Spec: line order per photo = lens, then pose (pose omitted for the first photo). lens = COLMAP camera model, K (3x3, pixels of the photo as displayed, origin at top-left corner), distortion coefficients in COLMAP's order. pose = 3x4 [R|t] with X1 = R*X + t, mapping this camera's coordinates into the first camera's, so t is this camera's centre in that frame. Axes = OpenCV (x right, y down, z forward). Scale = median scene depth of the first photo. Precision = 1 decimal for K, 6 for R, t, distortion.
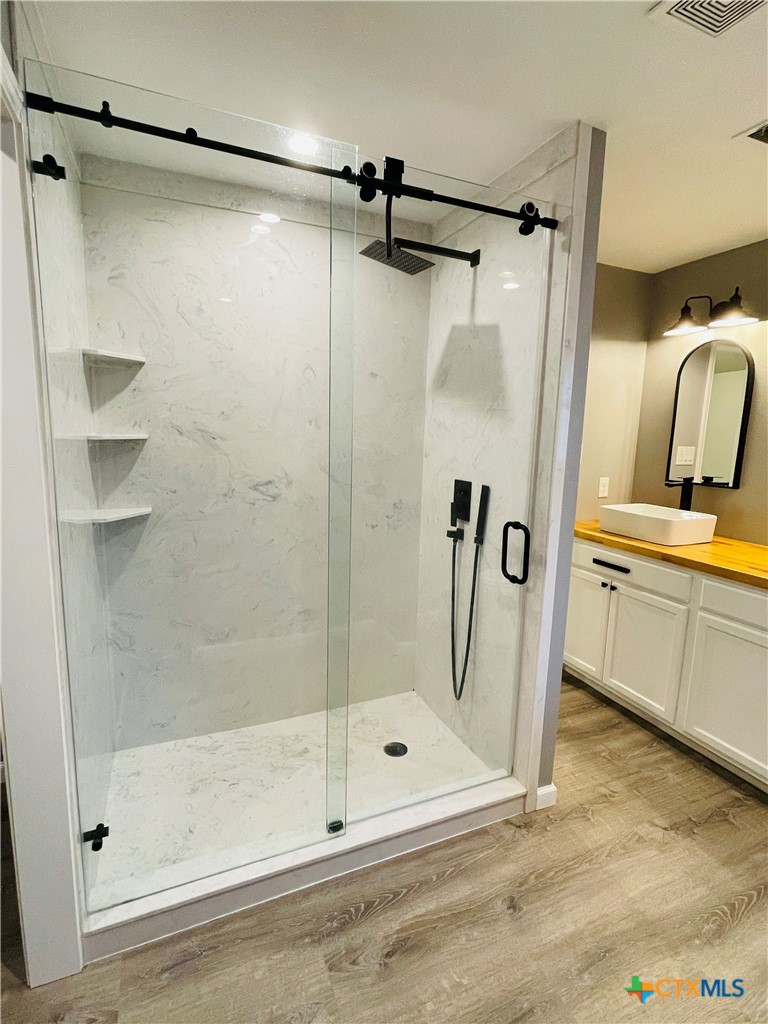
lens RADIAL K [[508.4, 0, 385.5], [0, 508.4, 508.2], [0, 0, 1]] dist [-0.000727, 0.002176]
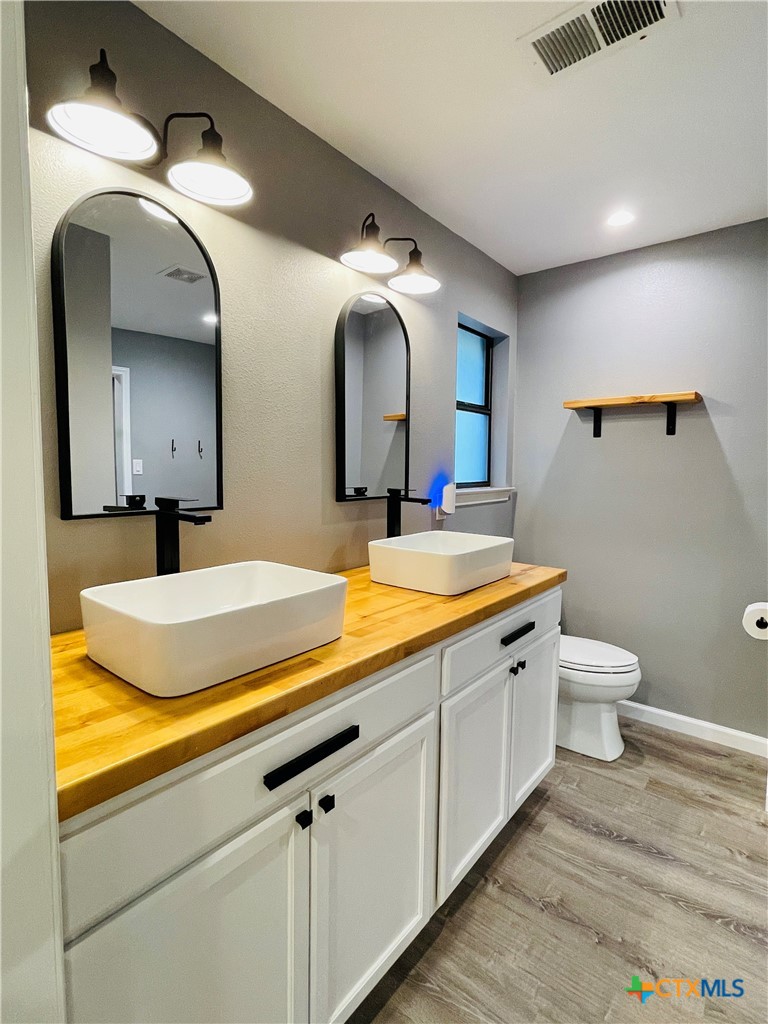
lens RADIAL K [[508.4, 0, 385.5], [0, 508.4, 508.2], [0, 0, 1]] dist [-0.000727, 0.002176]
pose [[-0.461253, -0.100673, 0.881539, 0.149409], [0.116515, 0.978066, 0.172662, -0.141182], [-0.879585, 0.182353, -0.439406, 1.348399]]
